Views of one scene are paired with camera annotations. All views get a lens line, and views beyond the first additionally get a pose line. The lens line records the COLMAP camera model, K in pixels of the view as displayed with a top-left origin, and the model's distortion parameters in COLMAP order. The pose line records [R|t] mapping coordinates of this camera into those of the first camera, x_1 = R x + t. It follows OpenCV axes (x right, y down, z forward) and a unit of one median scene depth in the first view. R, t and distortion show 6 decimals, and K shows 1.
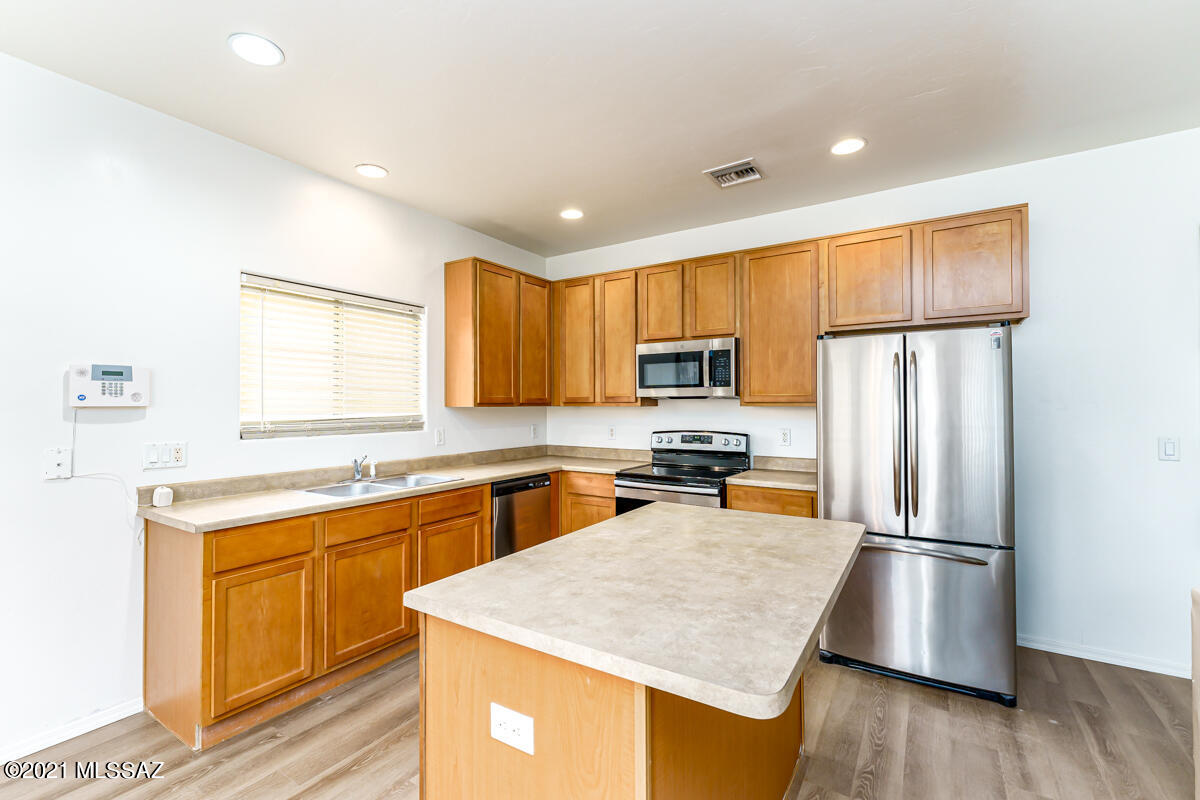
lens RADIAL K [[522.7, 0, 589.7], [0, 522.7, 398.0], [0, 0, 1]] dist [0.000532, 0.000045]
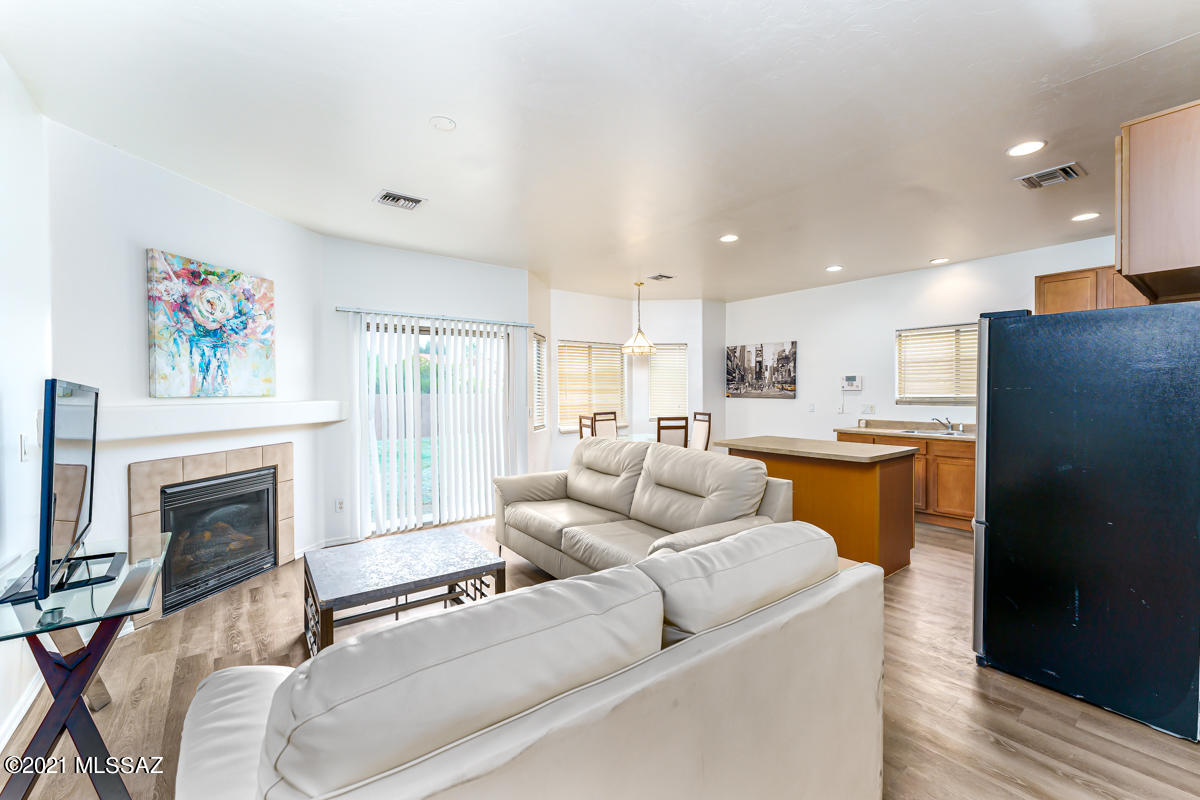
lens RADIAL K [[497.8, 0, 622.0], [0, 497.8, 399.4], [0, 0, 1]] dist [0.000567, 0.000007]
pose [[-0.310046, 0.020951, -0.950491, 1.294468], [0.018385, 0.999702, 0.016039, -0.000160], [0.950544, -0.012502, -0.310339, 0.393844]]
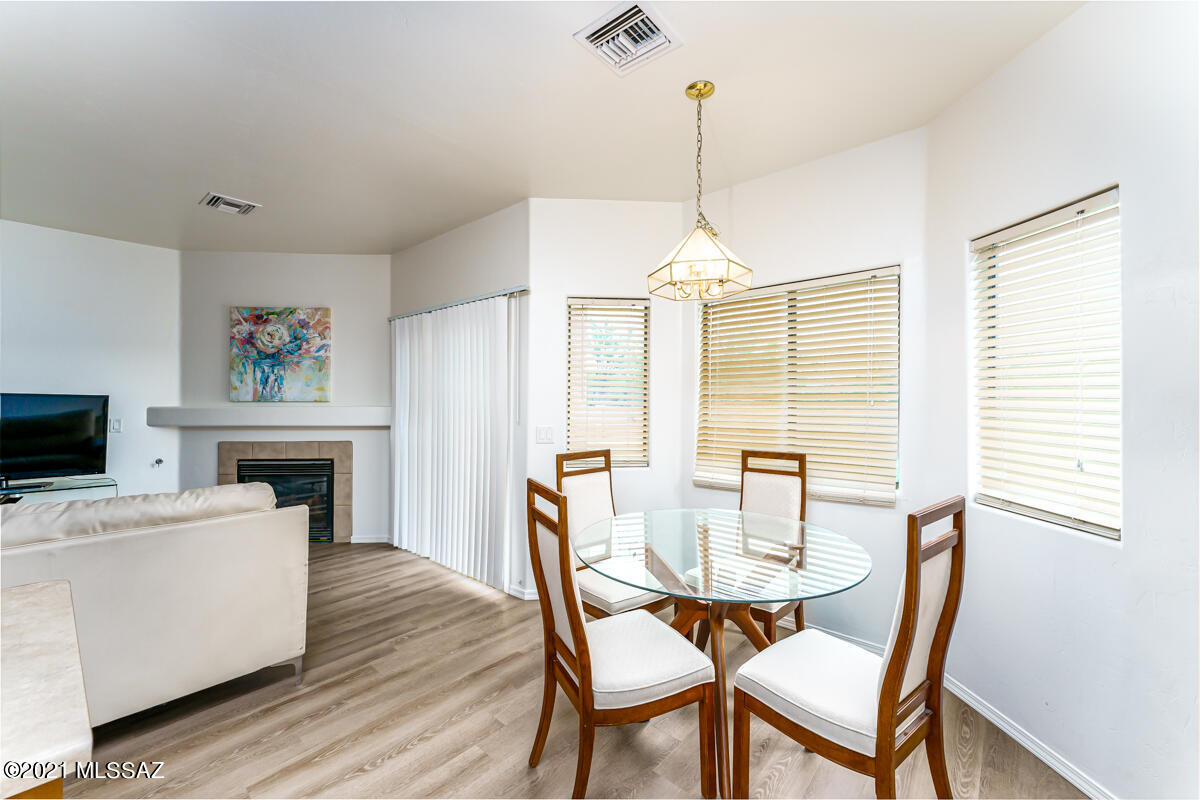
lens RADIAL K [[476.3, 0, 602.2], [0, 476.3, 397.6], [0, 0, 1]] dist [-0.000679, 0.000277]
pose [[-0.991876, 0.002508, 0.127183, -0.330158], [-0.000005, 0.999805, -0.019749, 0.009856], [-0.127207, -0.019589, -0.991683, 0.499189]]
